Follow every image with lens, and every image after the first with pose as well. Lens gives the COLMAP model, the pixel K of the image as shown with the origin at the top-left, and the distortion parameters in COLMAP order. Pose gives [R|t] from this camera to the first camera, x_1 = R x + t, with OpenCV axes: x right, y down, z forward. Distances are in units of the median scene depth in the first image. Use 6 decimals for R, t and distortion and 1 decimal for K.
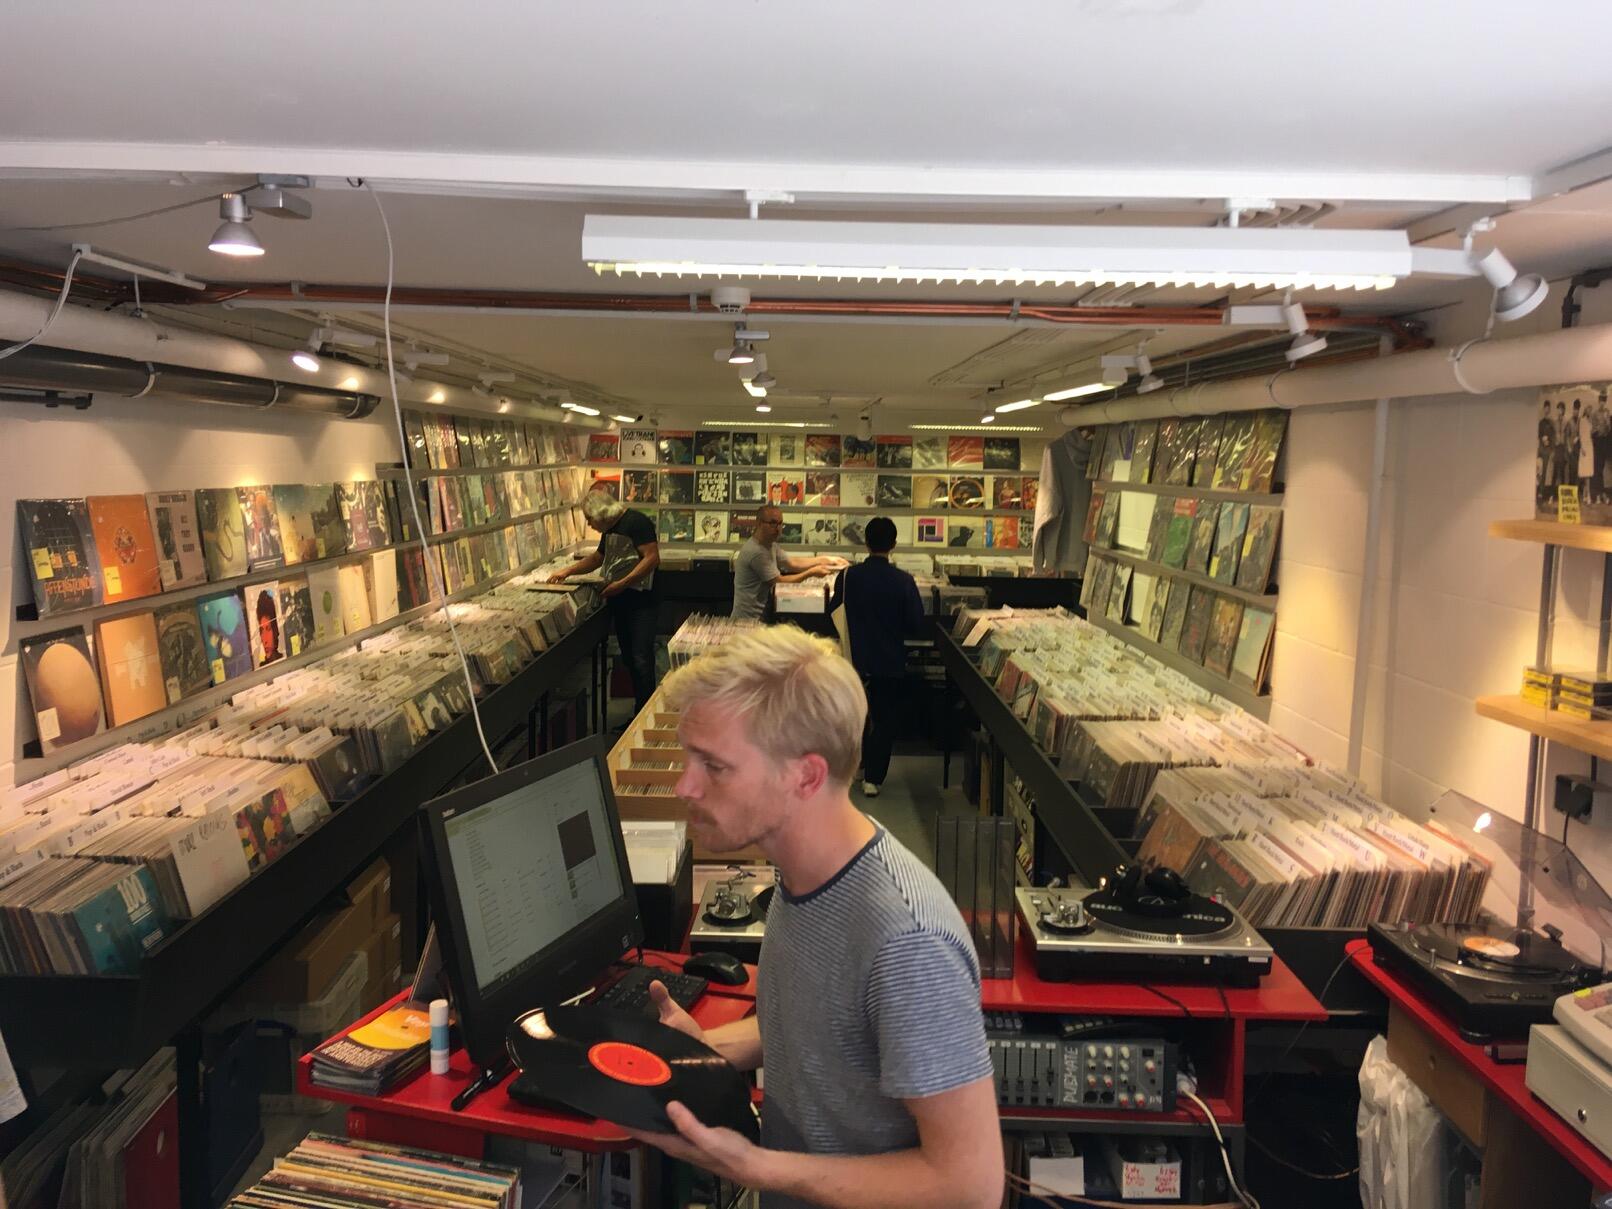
lens RADIAL K [[1360.4, 0, 803.9], [0, 1360.4, 607.9], [0, 0, 1]] dist [0.082618, -0.087521]
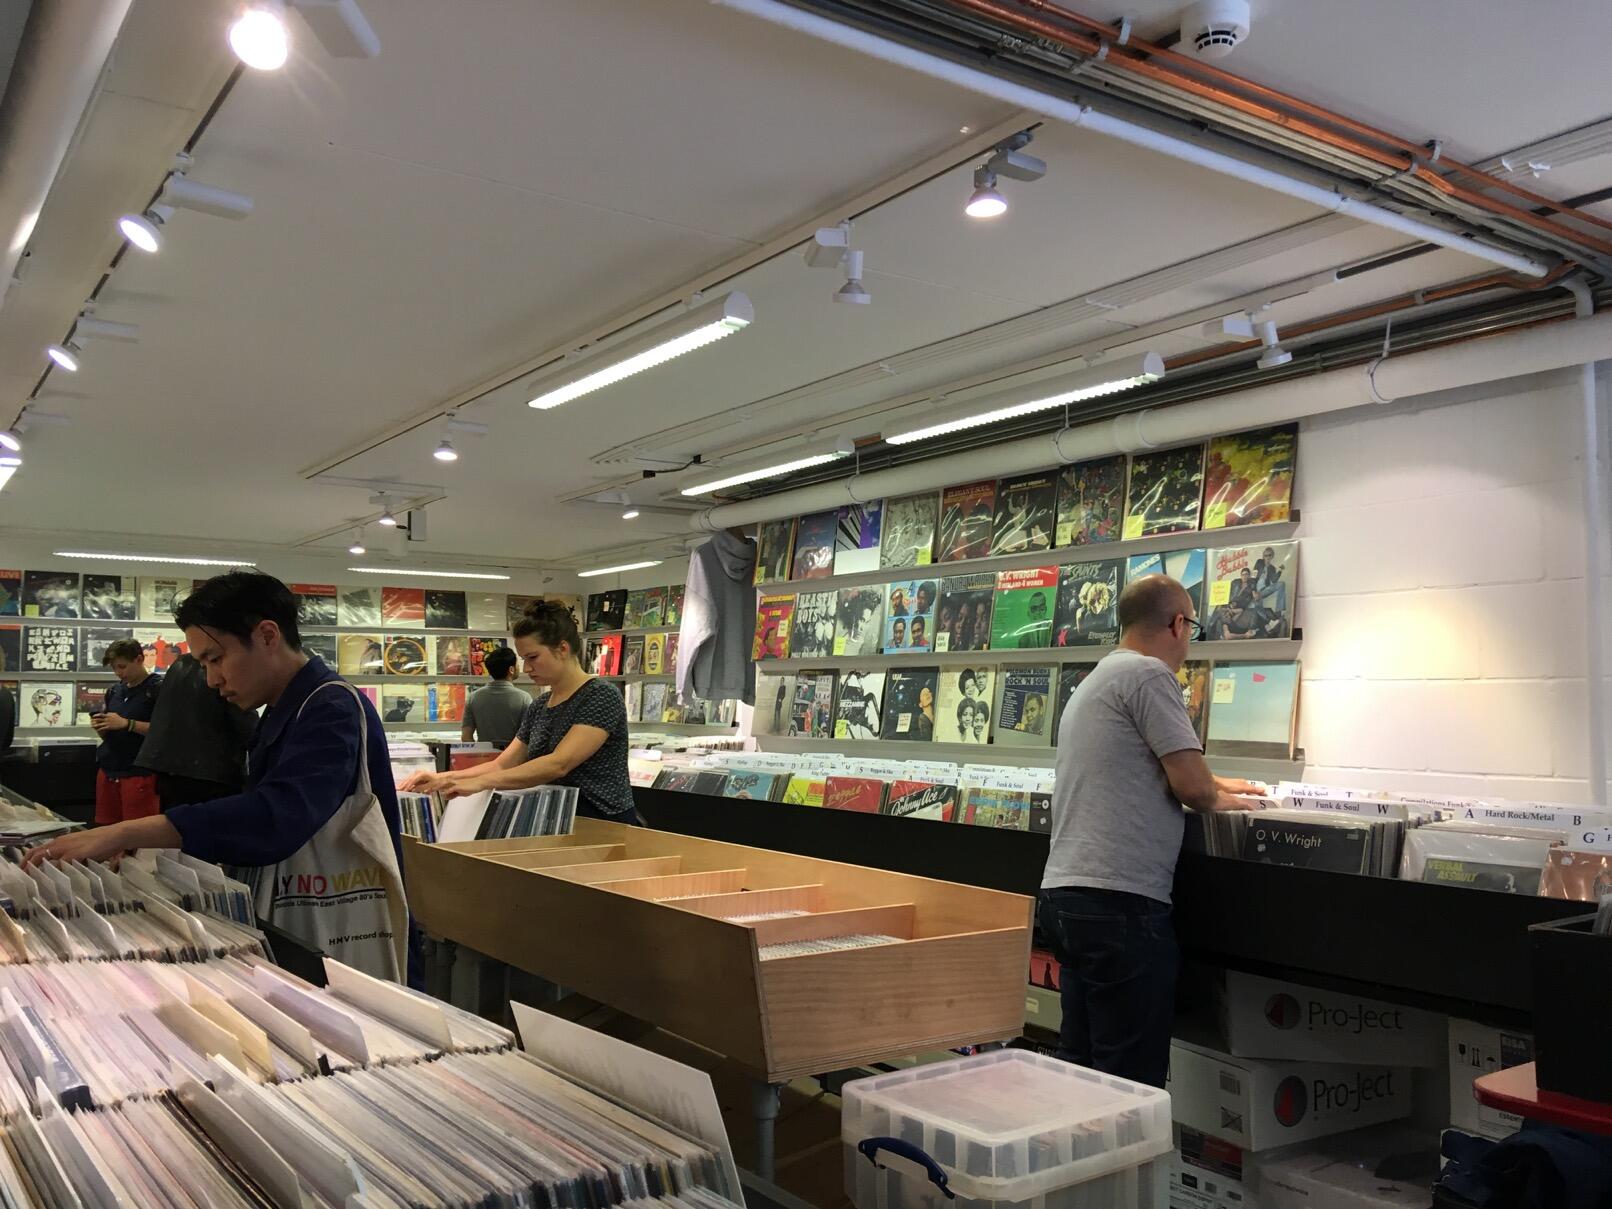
lens RADIAL K [[1360.4, 0, 813.7], [0, 1360.4, 602.6], [0, 0, 1]] dist [0.082618, -0.087521]
pose [[0.821944, 0.018984, 0.569252, -0.151191], [0.080924, 0.985413, -0.149708, 0.028414], [-0.563791, 0.169118, 0.808418, 0.182959]]
